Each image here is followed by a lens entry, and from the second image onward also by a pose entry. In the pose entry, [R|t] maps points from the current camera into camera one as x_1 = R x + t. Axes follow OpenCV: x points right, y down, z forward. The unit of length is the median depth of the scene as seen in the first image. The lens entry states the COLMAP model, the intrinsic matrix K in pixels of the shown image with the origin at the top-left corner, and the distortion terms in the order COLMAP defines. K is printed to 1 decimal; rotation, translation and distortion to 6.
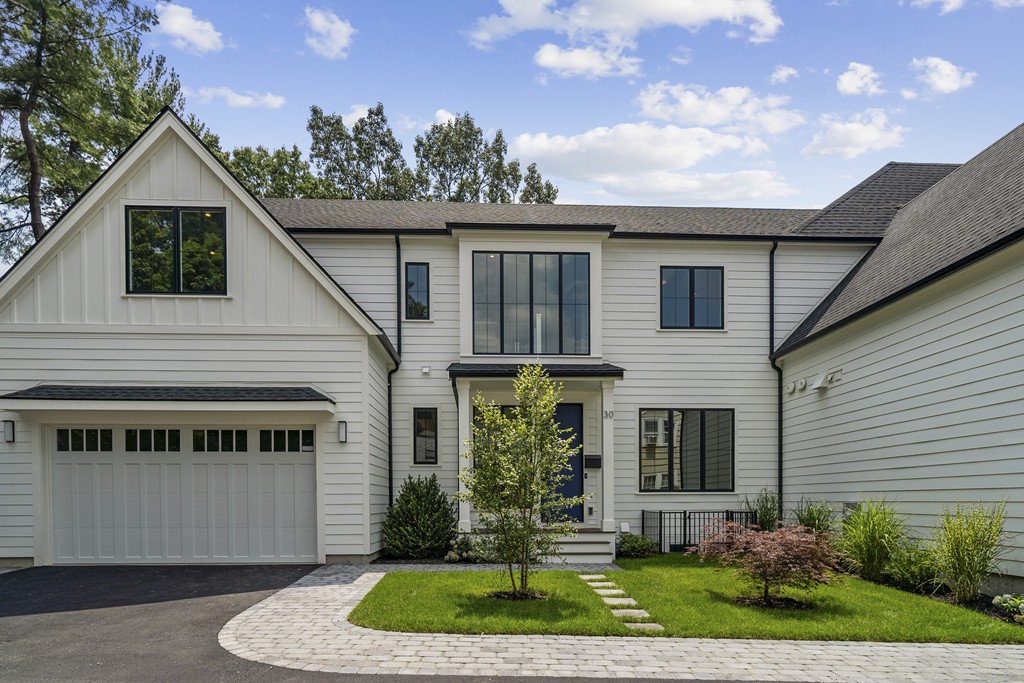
lens RADIAL K [[561.2, 0, 512.0], [0, 561.2, 341.5], [0, 0, 1]] dist [0.003417, -0.000096]
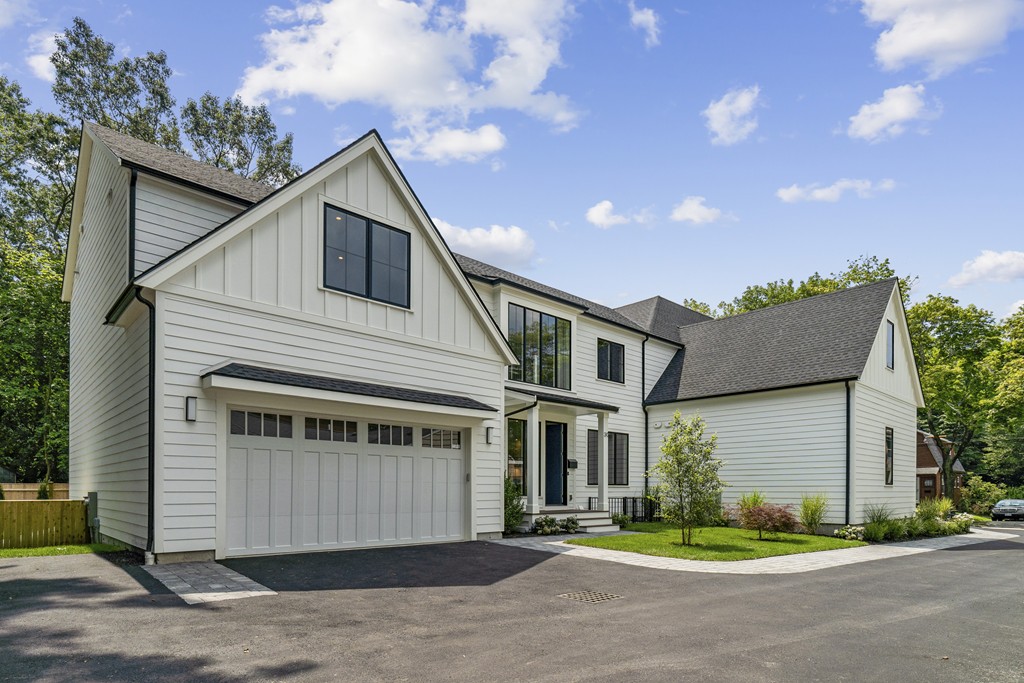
lens RADIAL K [[481.3, 0, 512.2], [0, 481.3, 316.9], [0, 0, 1]] dist [-0.001575, 0.000227]
pose [[0.796565, 0.213035, 0.565774, -0.879688], [-0.175333, 0.977041, -0.121038, 0.017079], [-0.578569, -0.002784, 0.815628, 0.054125]]
